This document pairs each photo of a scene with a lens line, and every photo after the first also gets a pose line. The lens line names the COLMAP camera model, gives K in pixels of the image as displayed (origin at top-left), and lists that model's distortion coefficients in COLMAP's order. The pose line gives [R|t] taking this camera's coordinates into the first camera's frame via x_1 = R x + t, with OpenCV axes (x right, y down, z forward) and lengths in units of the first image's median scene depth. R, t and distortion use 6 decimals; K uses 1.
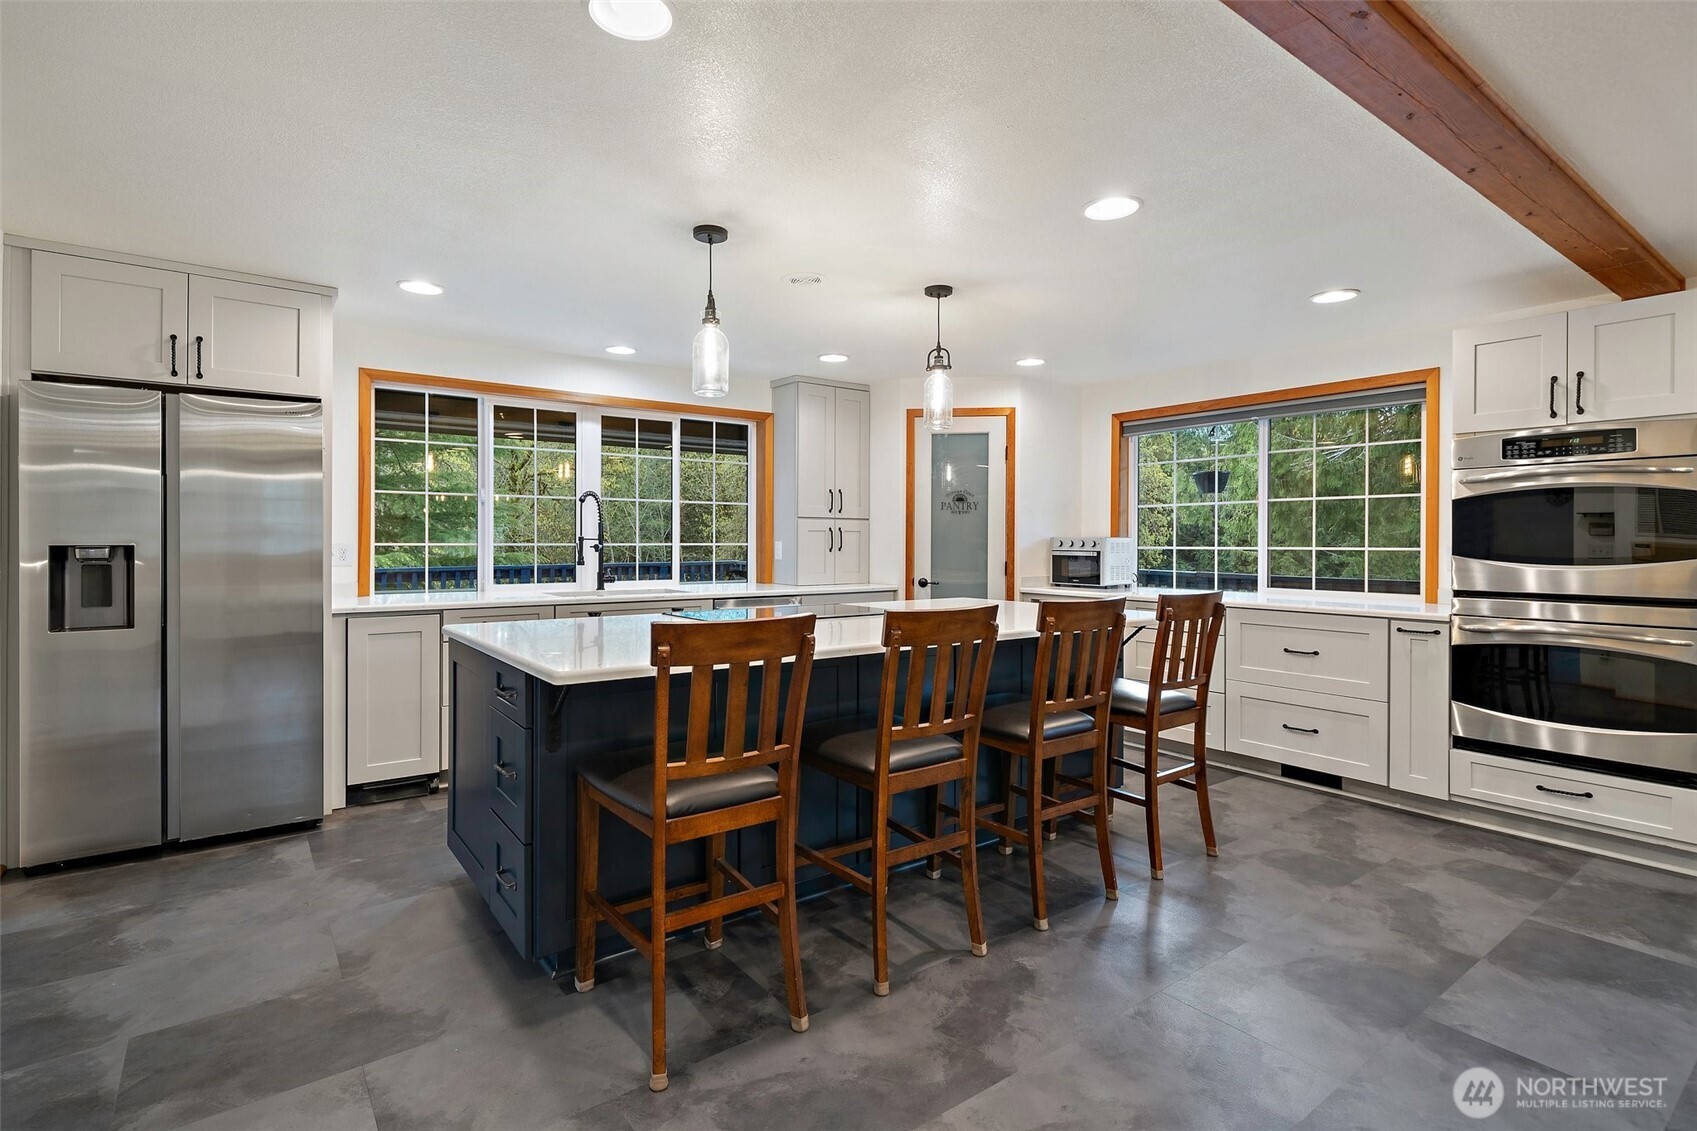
lens RADIAL K [[811.4, 0, 828.7], [0, 811.4, 544.7], [0, 0, 1]] dist [-0.000461, 0.001866]
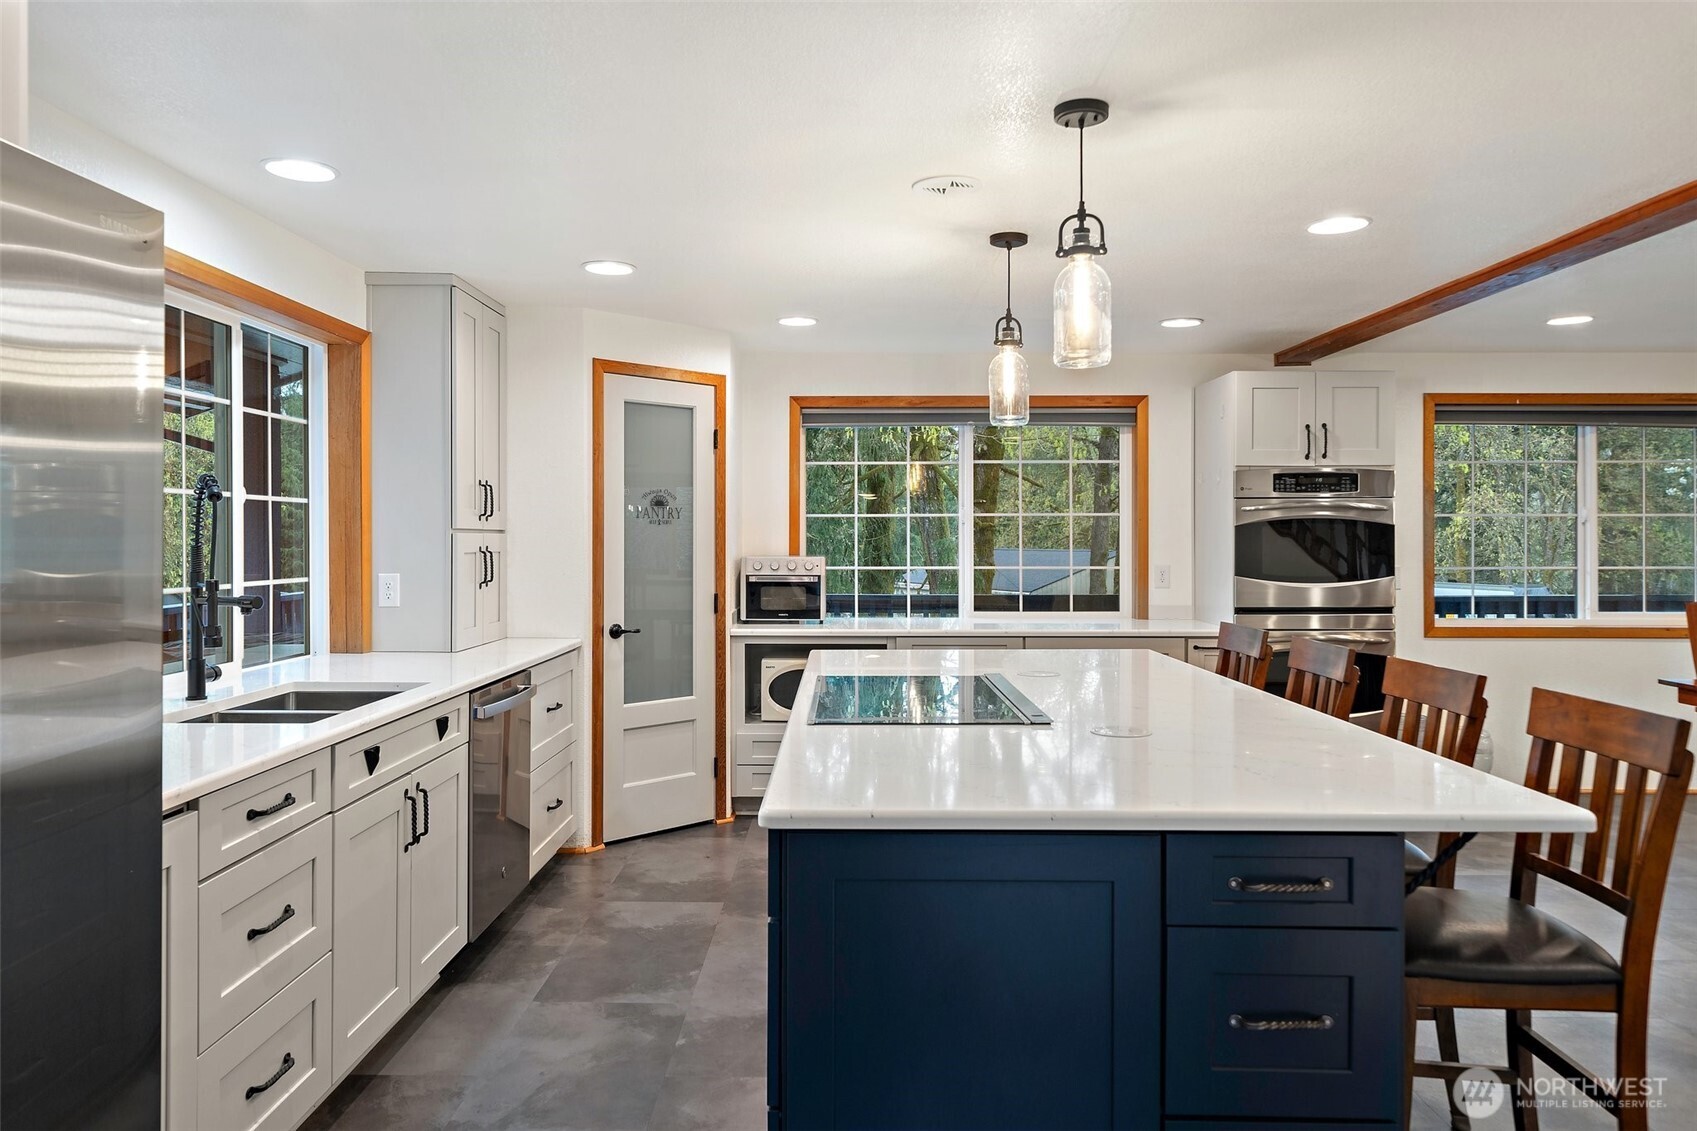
lens RADIAL K [[1142.1, 0, 839.4], [0, 1142.1, 539.1], [0, 0, 1]] dist [0.005252, 0.000882]
pose [[0.598316, -0.005253, 0.801243, -0.619424], [0.005817, 0.999981, 0.002212, -0.033671], [-0.801239, 0.003337, 0.598335, 0.393987]]
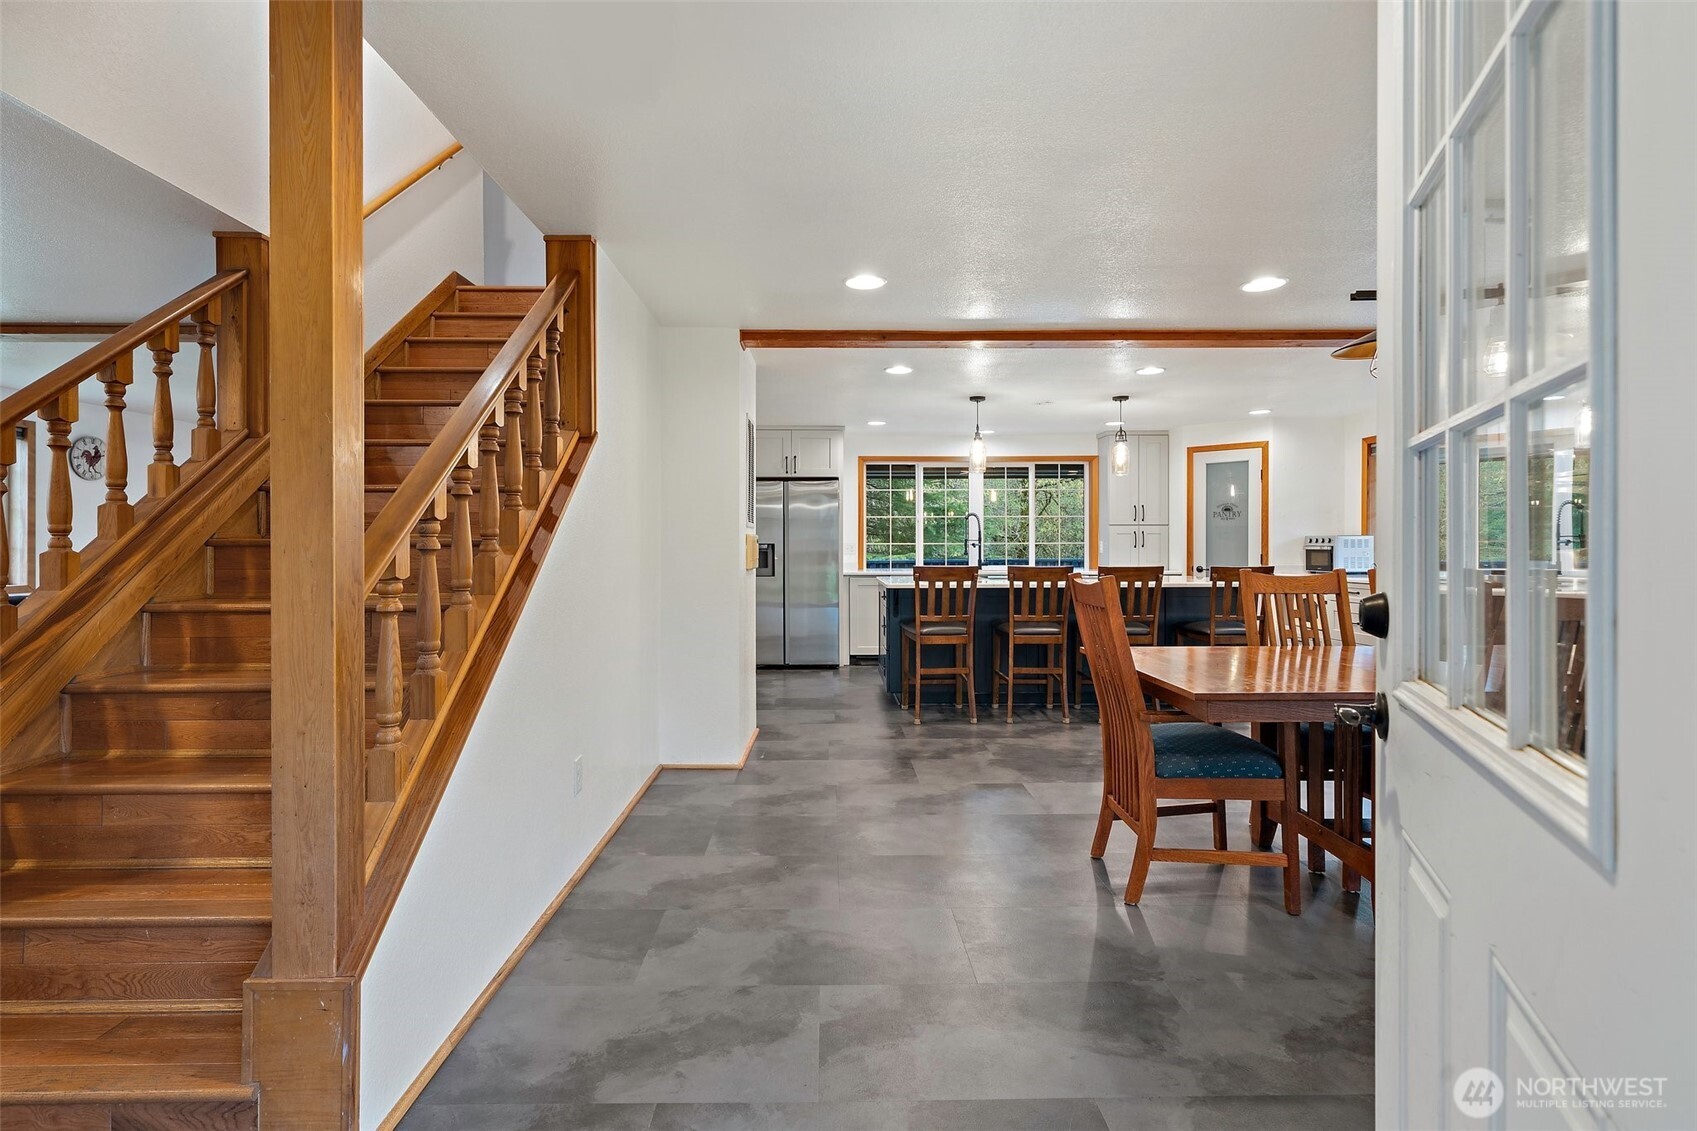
lens RADIAL K [[811.4, 0, 850.4], [0, 811.4, 556.6], [0, 0, 1]] dist [-0.000461, 0.001866]
pose [[0.823447, 0.002308, -0.567388, 0.517284], [0.002714, 0.999964, 0.008006, 0.014959], [0.567386, -0.008133, 0.823411, -0.634476]]
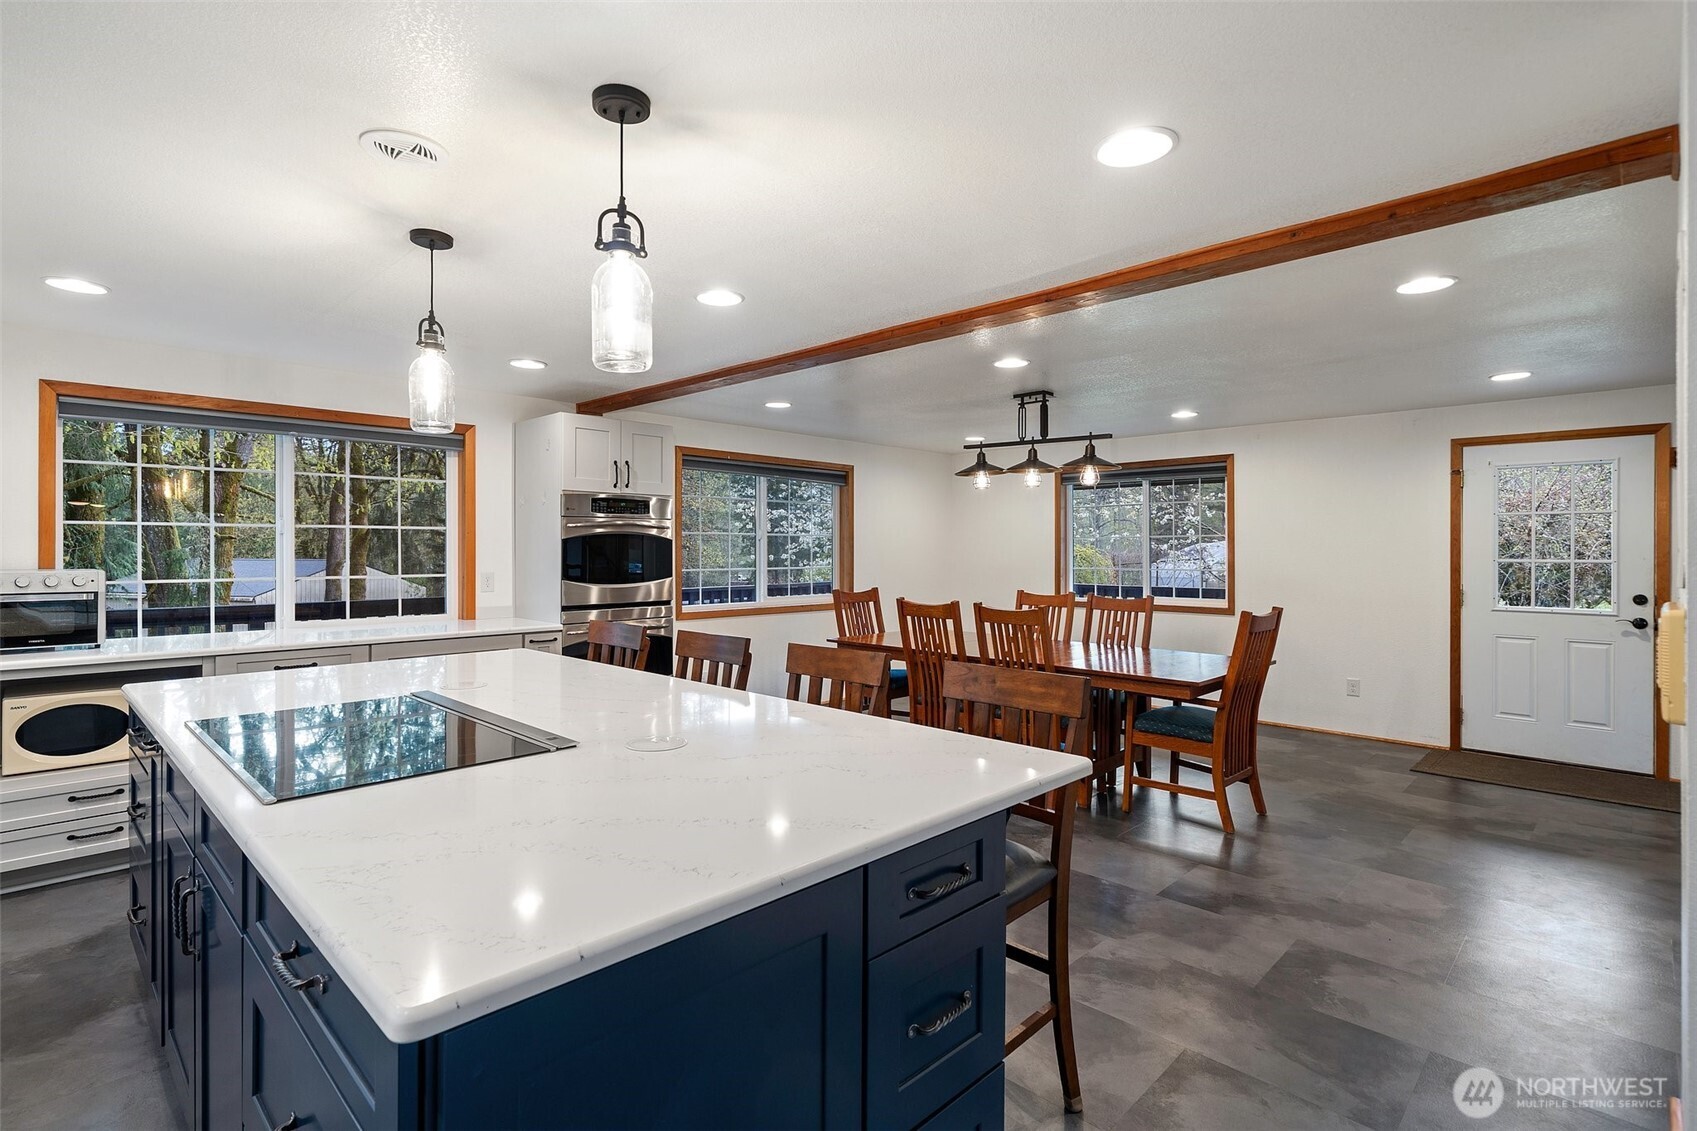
lens RADIAL K [[811.4, 0, 834.7], [0, 811.4, 553.0], [0, 0, 1]] dist [-0.000461, 0.001866]
pose [[-0.154467, -0.008513, 0.987961, -0.489776], [0.001631, 0.999959, 0.008871, -0.033381], [-0.987997, 0.002982, -0.154447, 0.596050]]
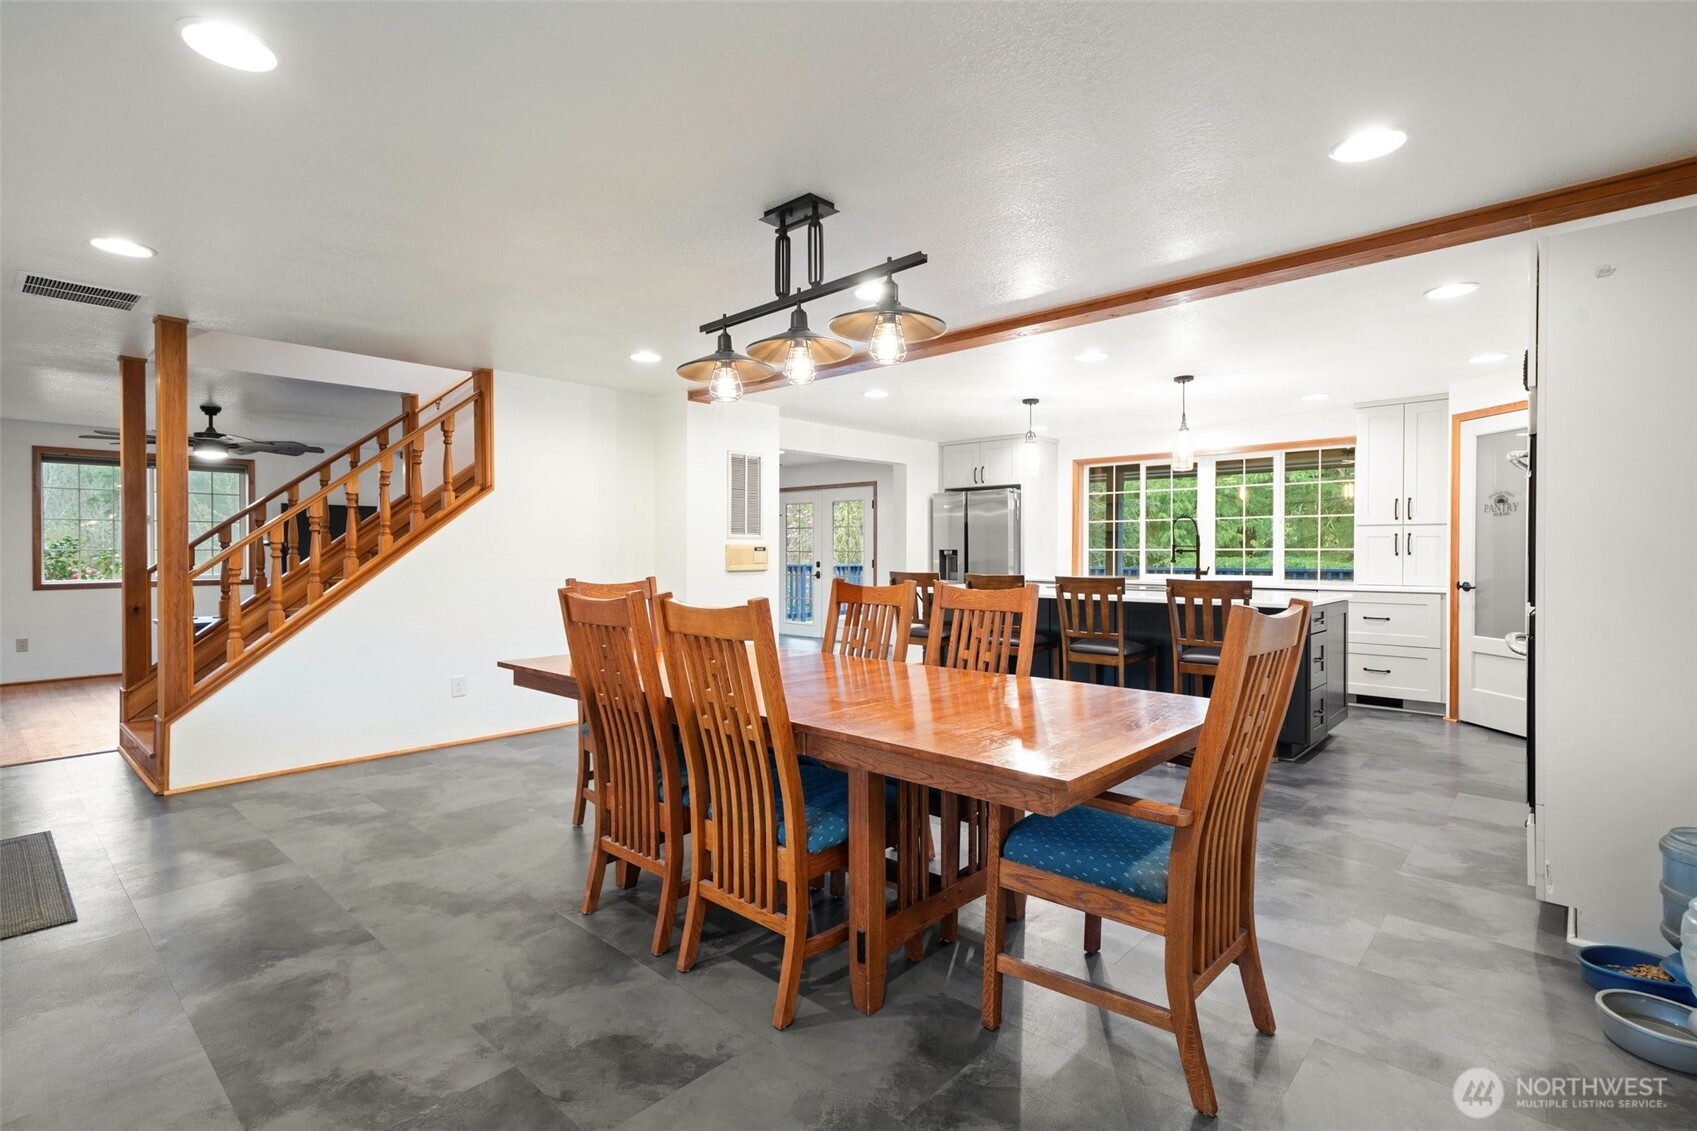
lens RADIAL K [[826.7, 0, 853.4], [0, 826.7, 560.4], [0, 0, 1]] dist [0.012893, 0.000195]
pose [[0.203491, 0.007804, -0.979046, 1.190371], [-0.001936, 0.999969, 0.007568, 0.010034], [0.979075, 0.000356, 0.203500, 0.069895]]
